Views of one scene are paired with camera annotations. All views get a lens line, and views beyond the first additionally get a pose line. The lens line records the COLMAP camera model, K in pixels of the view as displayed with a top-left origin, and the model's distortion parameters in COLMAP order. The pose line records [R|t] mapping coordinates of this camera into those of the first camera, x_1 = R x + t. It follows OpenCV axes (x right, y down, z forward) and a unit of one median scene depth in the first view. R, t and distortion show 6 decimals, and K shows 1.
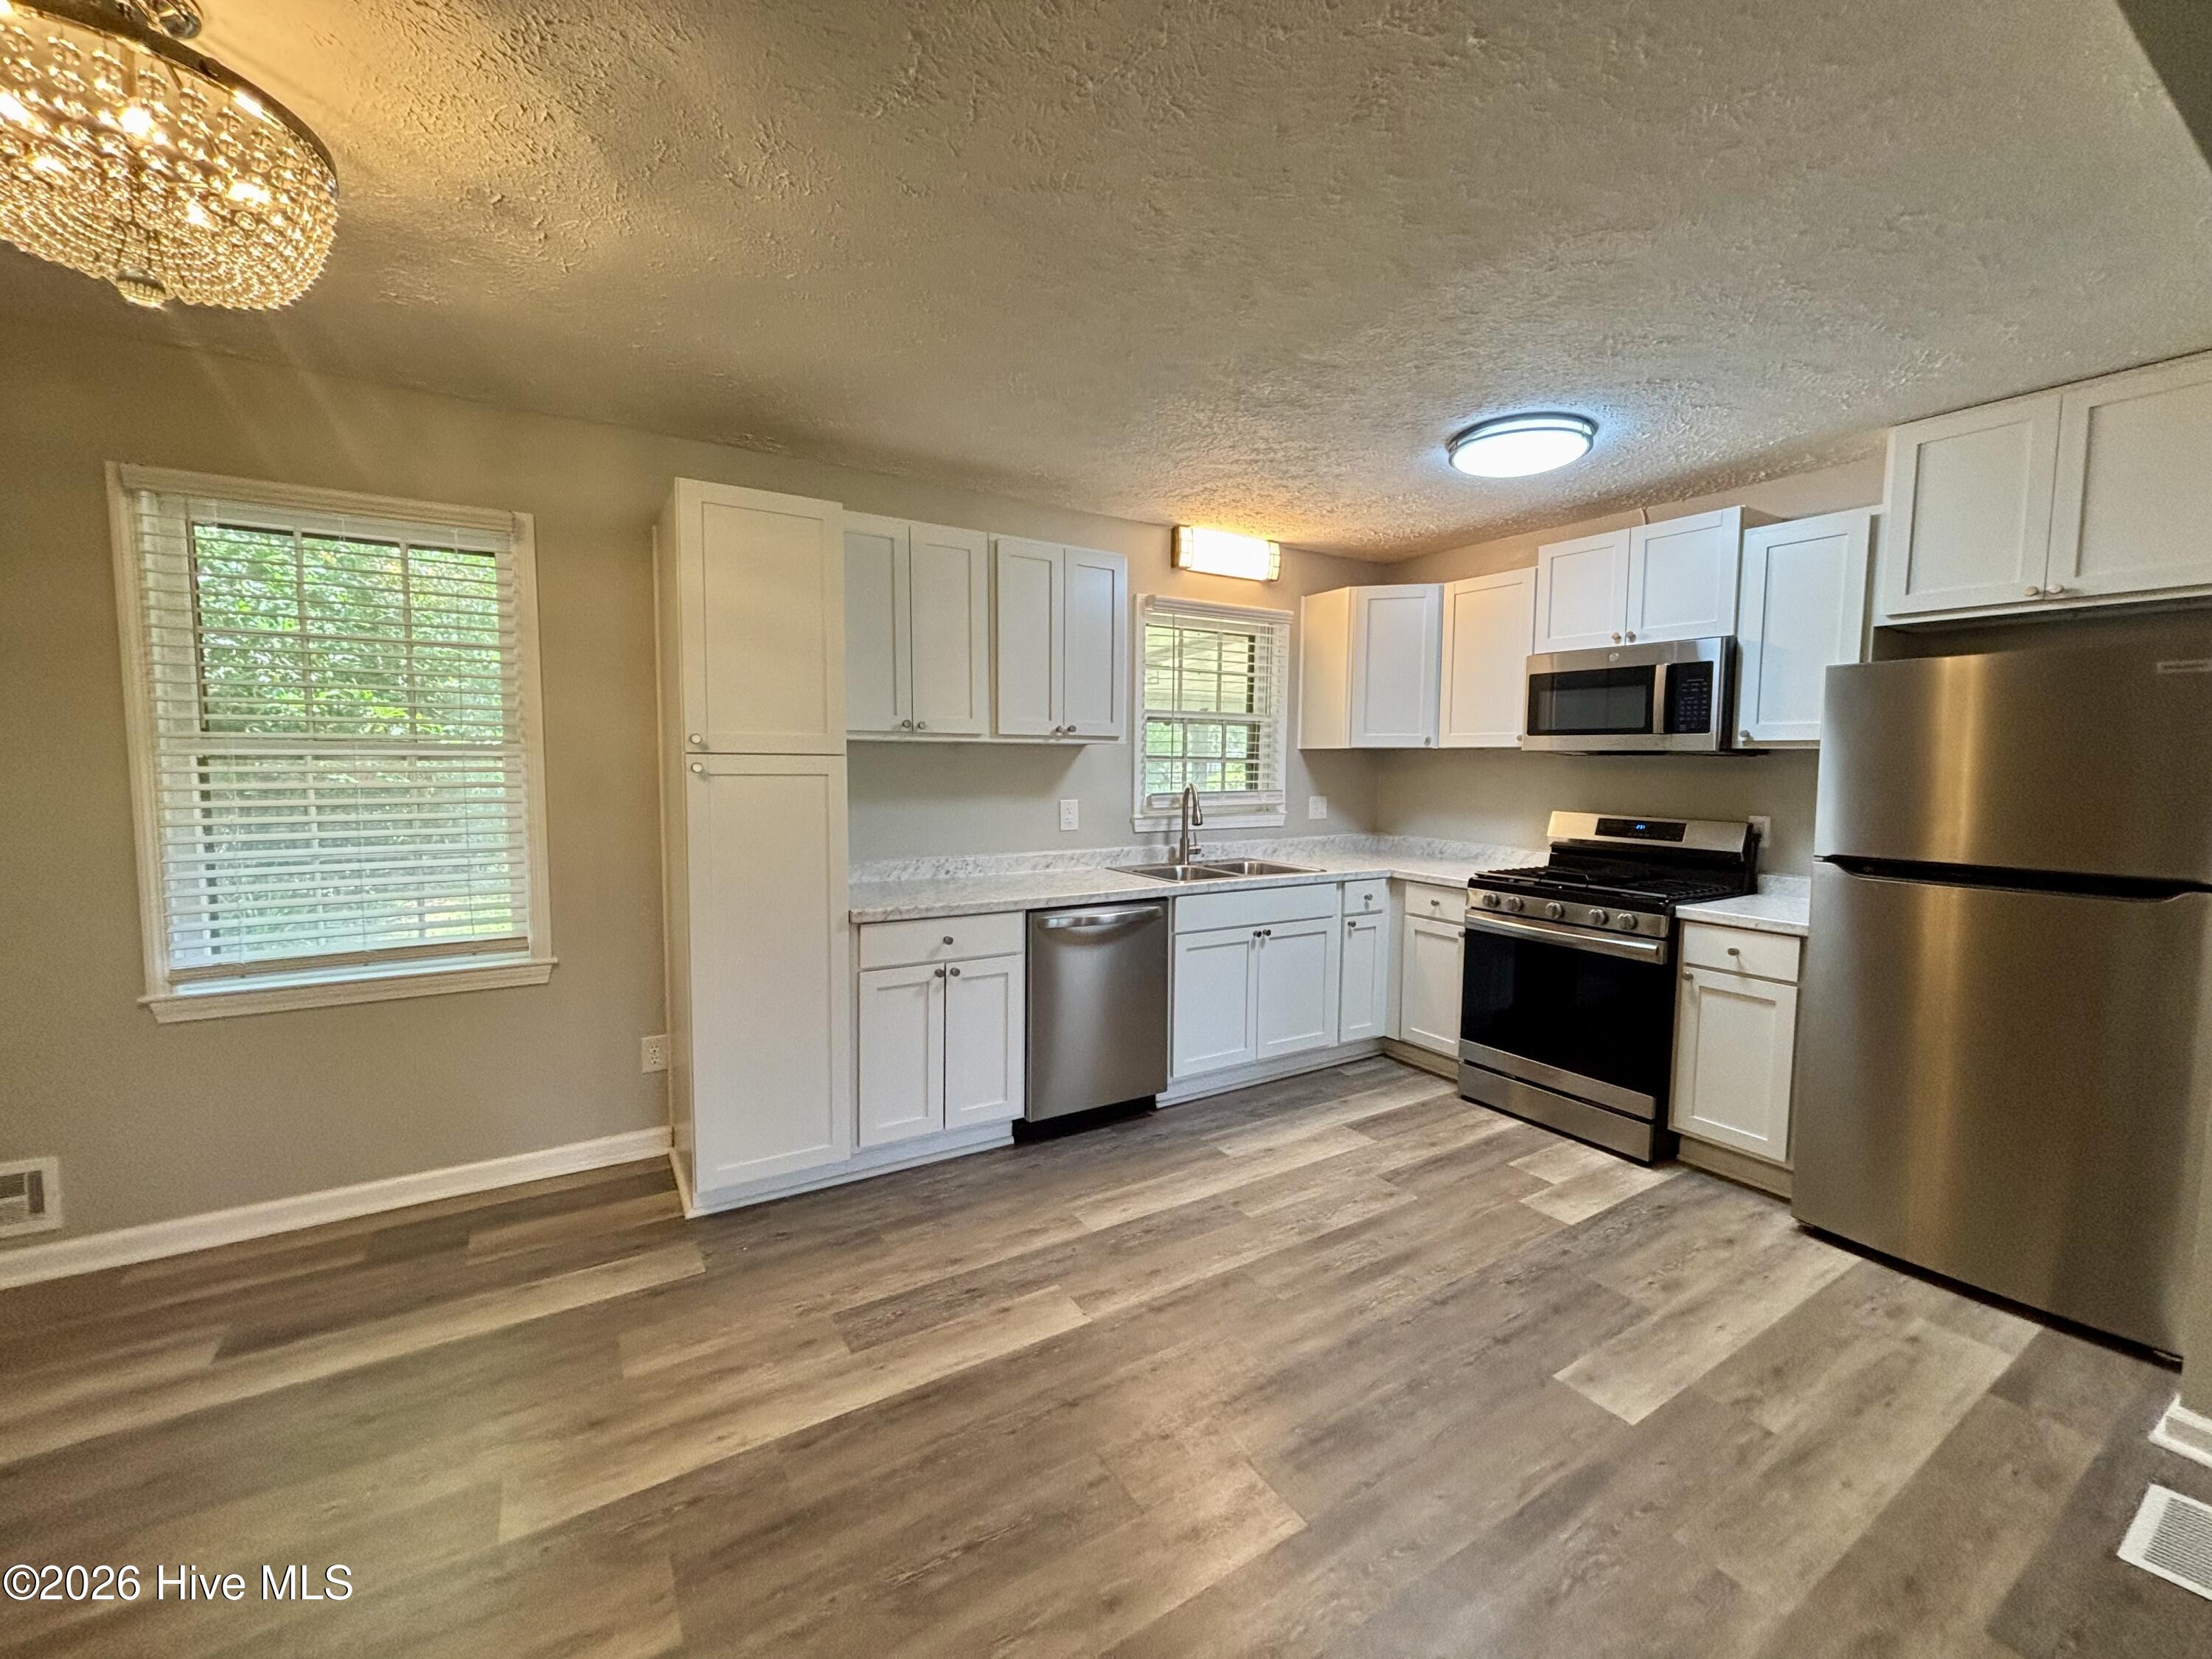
lens RADIAL K [[898.7, 0, 1108.0], [0, 898.7, 826.1], [0, 0, 1]] dist [0.004218, 0.000024]
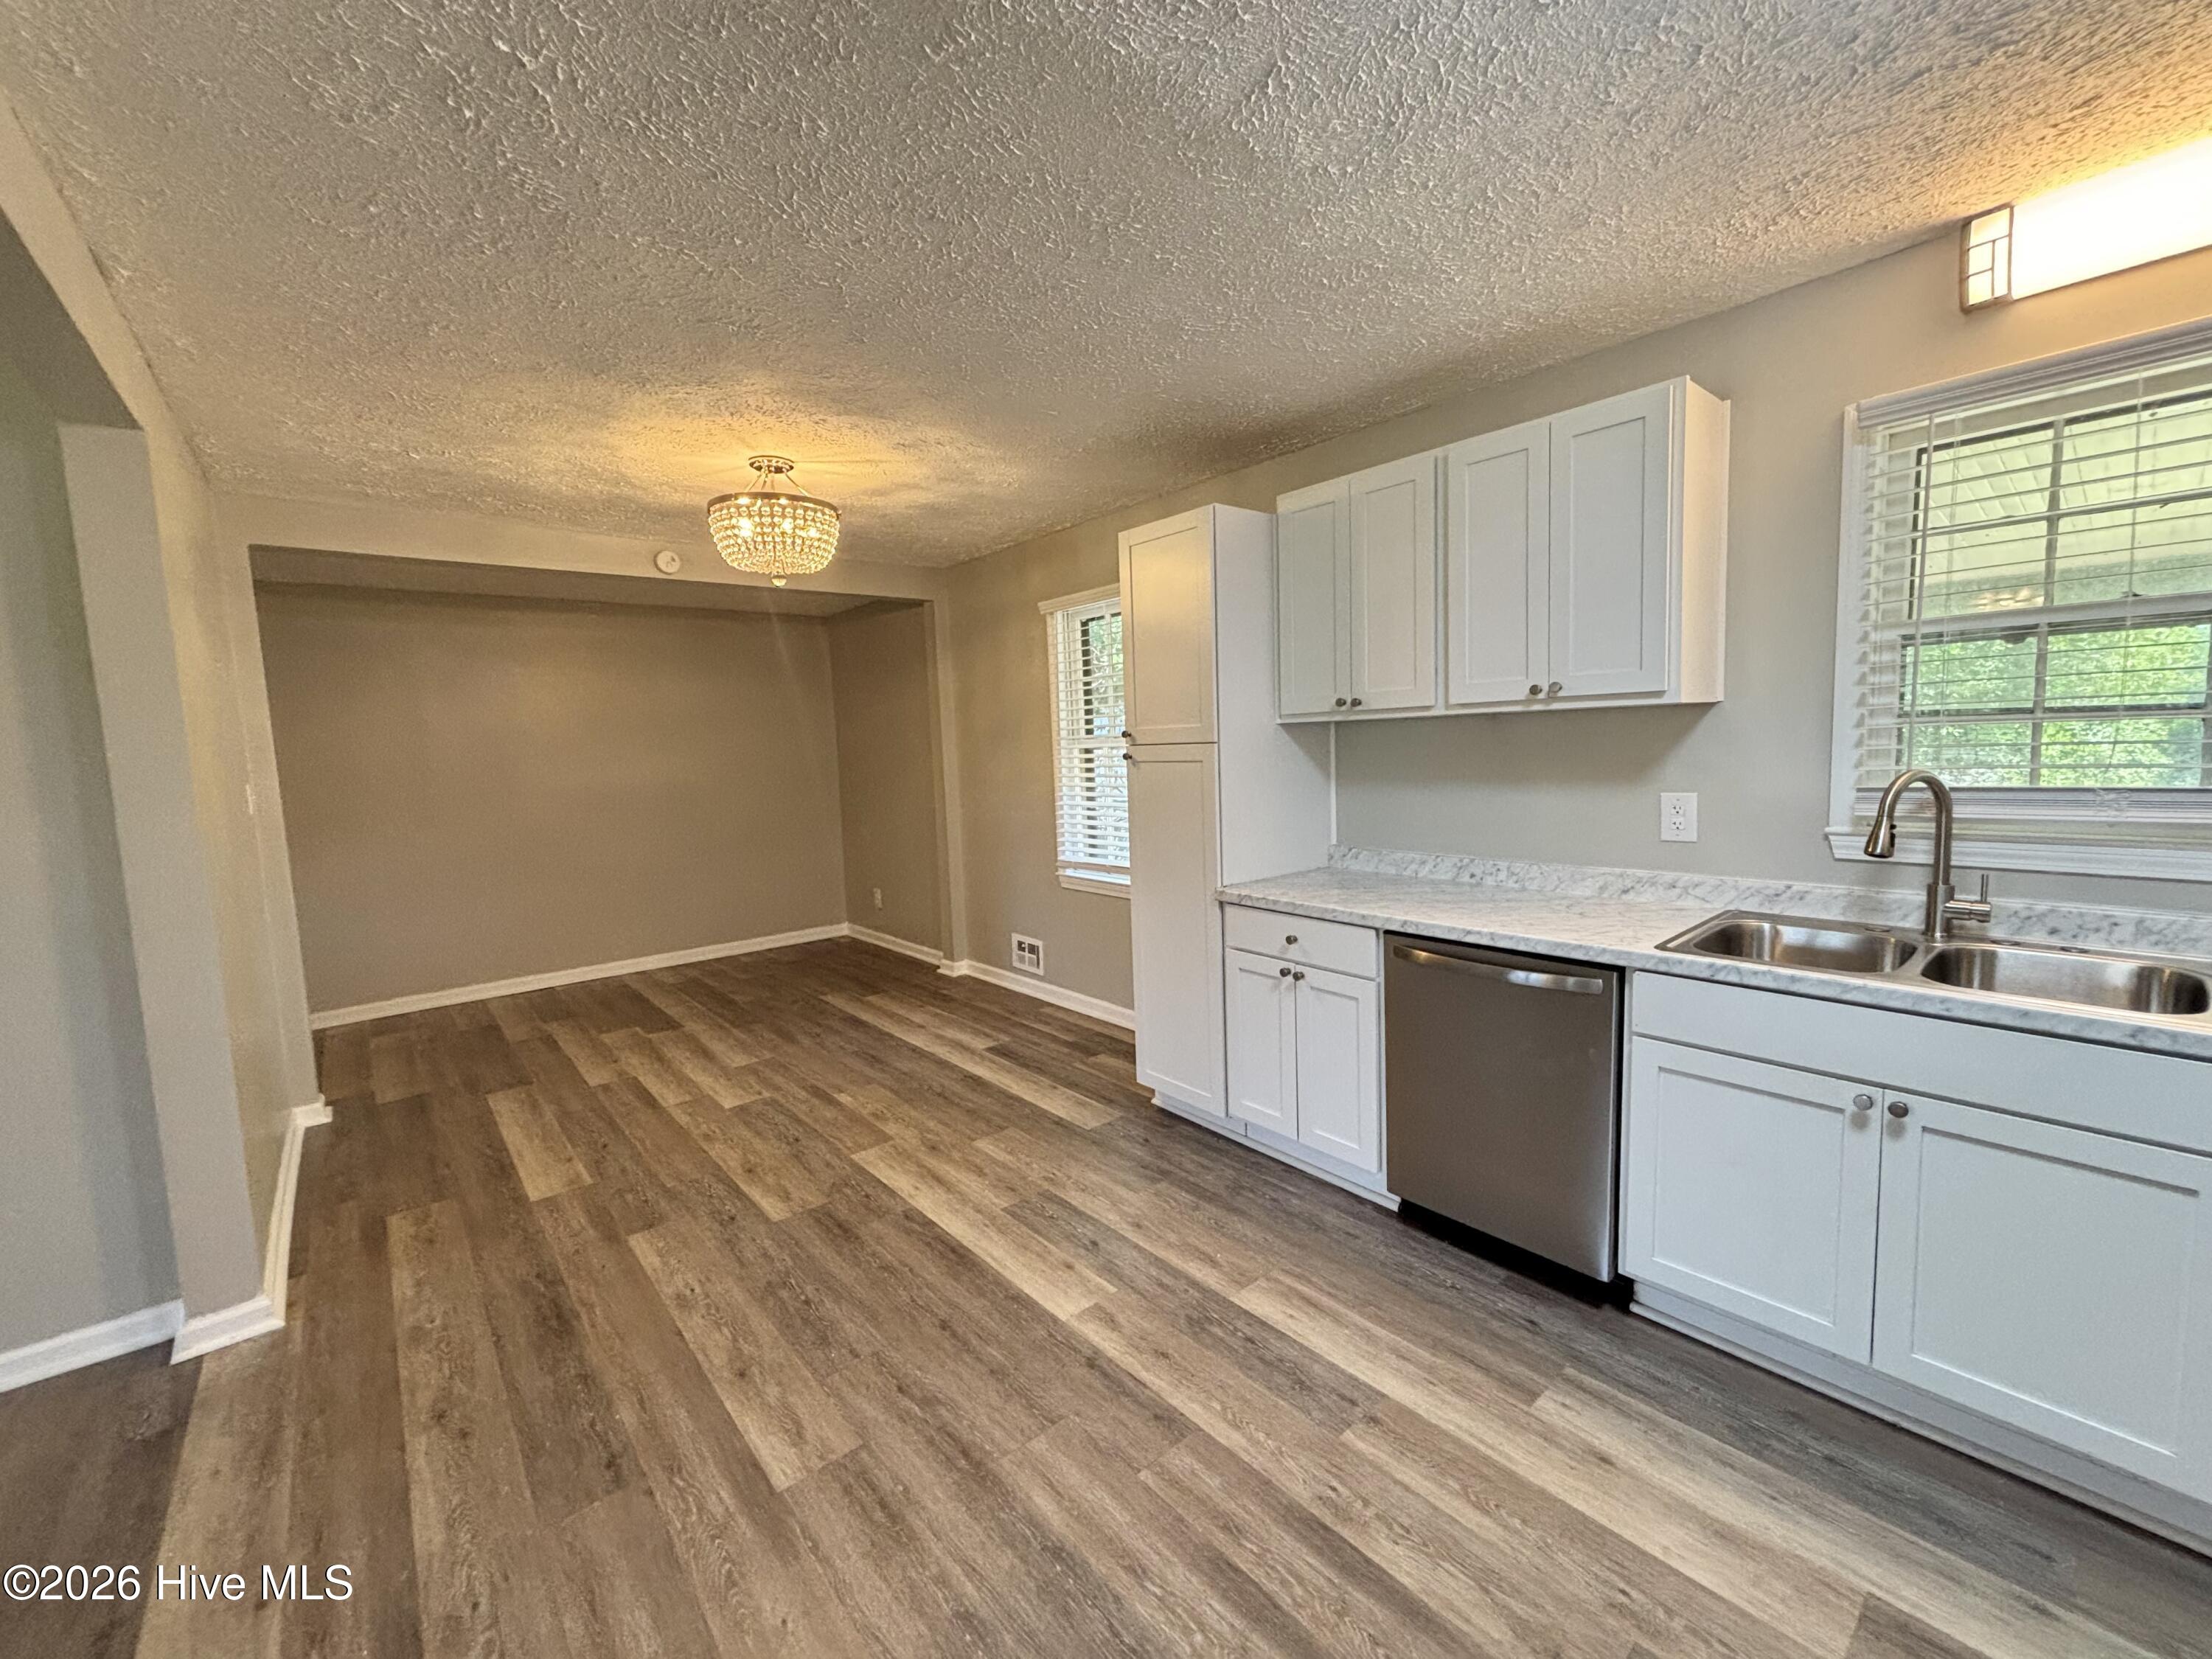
lens RADIAL K [[898.7, 0, 1105.7], [0, 898.7, 824.9], [0, 0, 1]] dist [0.004218, 0.000024]
pose [[0.140409, 0.083094, -0.986600, 0.729986], [-0.032910, 0.996313, 0.079229, -0.060118], [0.989546, 0.021344, 0.142626, 0.705168]]
